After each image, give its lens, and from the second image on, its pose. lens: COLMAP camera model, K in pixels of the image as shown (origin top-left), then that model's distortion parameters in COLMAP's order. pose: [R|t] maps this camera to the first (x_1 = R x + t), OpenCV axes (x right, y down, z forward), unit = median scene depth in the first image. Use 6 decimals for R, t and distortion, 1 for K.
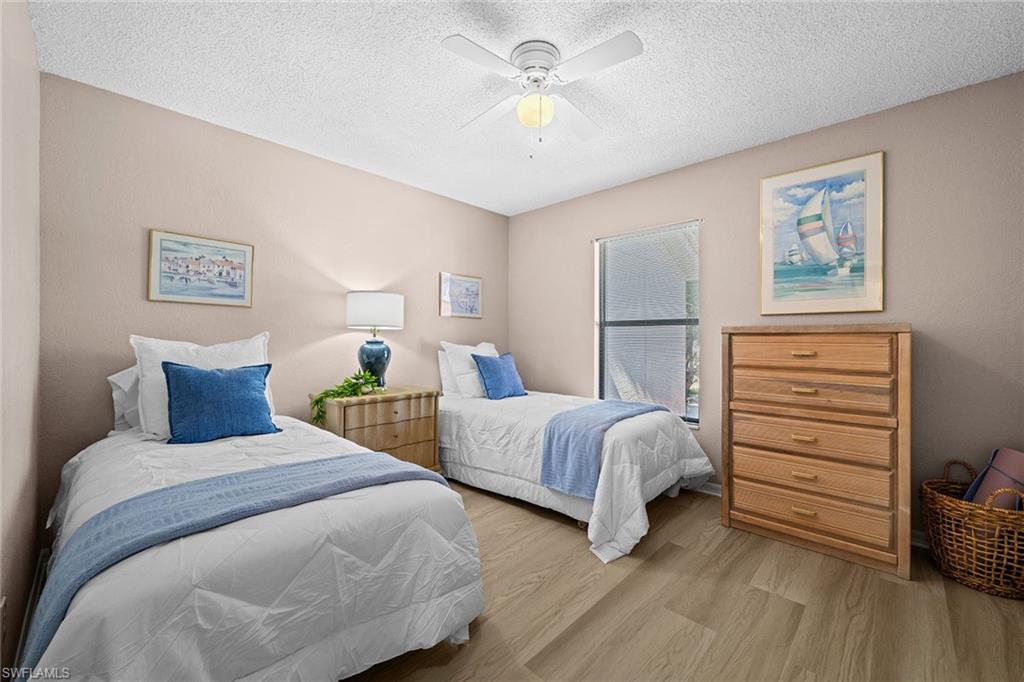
lens RADIAL K [[410.8, 0, 510.2], [0, 410.8, 332.9], [0, 0, 1]] dist [-0.000035, 0.000173]
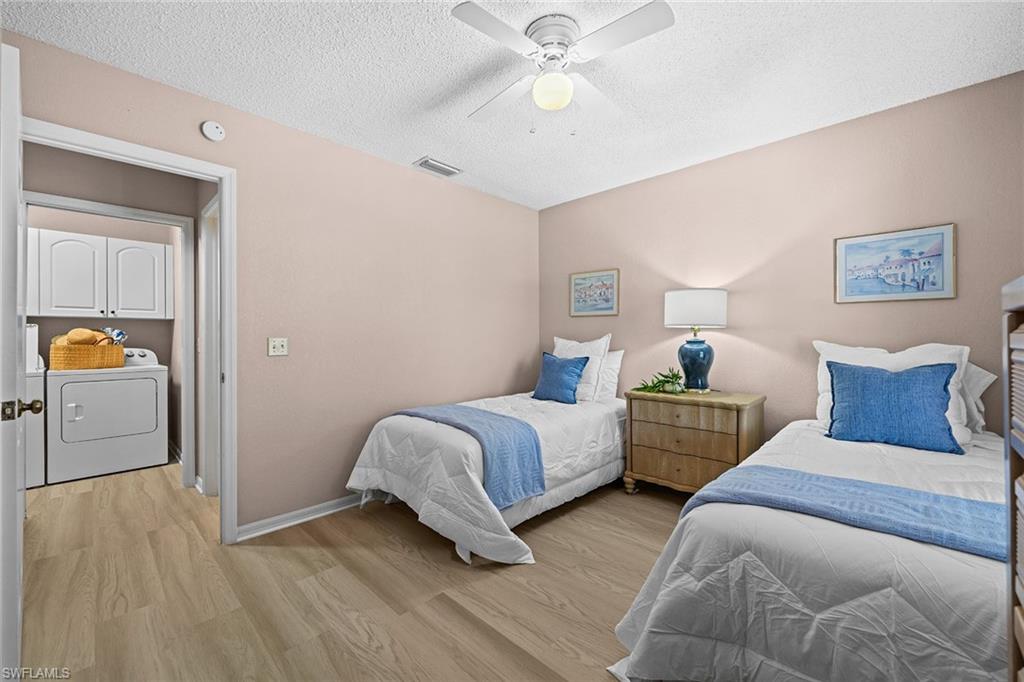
lens RADIAL K [[410.8, 0, 510.2], [0, 410.8, 332.9], [0, 0, 1]] dist [-0.000035, 0.000173]
pose [[-0.010027, -0.018663, -0.999776, 0.726128], [0.016947, 0.999679, -0.018831, 0.014788], [0.999806, -0.017132, -0.009708, 0.676083]]
